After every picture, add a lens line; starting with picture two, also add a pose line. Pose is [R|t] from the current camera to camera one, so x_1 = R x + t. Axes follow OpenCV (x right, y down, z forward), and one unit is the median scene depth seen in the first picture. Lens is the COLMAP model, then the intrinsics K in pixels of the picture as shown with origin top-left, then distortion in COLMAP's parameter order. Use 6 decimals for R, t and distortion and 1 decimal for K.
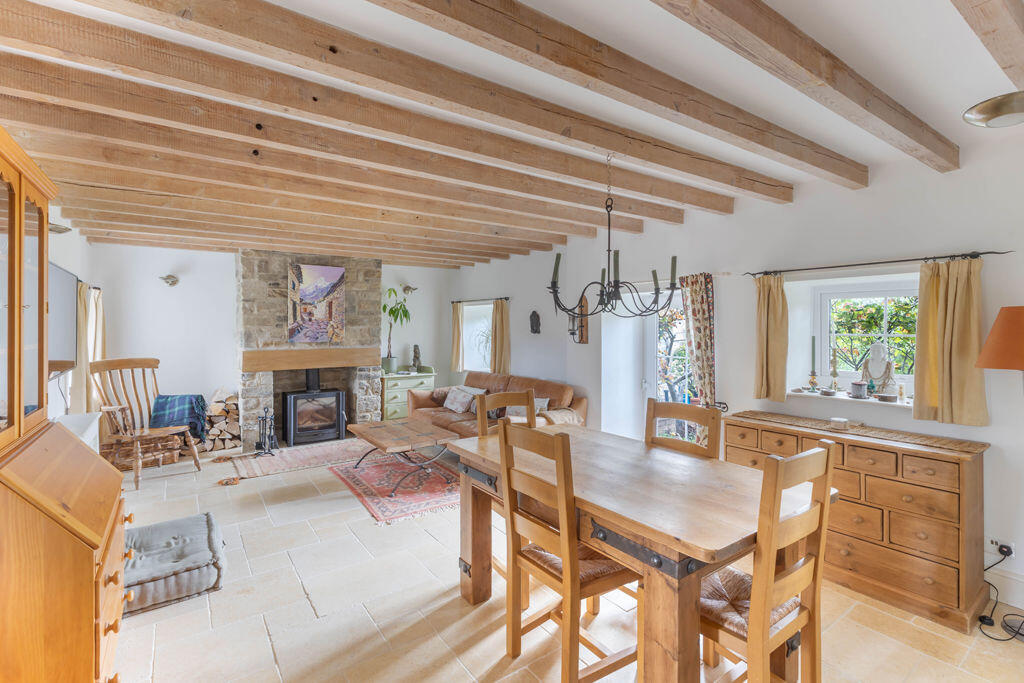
lens RADIAL K [[504.9, 0, 512.9], [0, 504.9, 336.3], [0, 0, 1]] dist [0.002346, -0.000157]
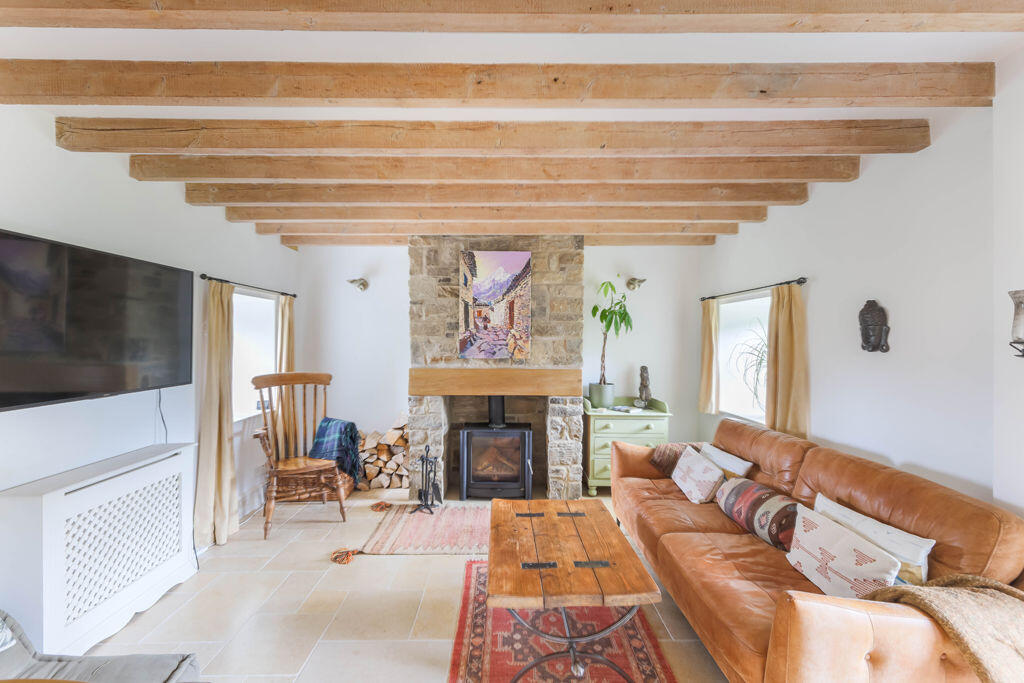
lens RADIAL K [[504.9, 0, 512.9], [0, 504.9, 336.3], [0, 0, 1]] dist [0.002346, -0.000157]
pose [[0.854562, 0.001022, -0.519349, 0.003646], [-0.018076, 0.999451, -0.027775, -0.000782], [0.519035, 0.033123, 0.854111, 0.406427]]
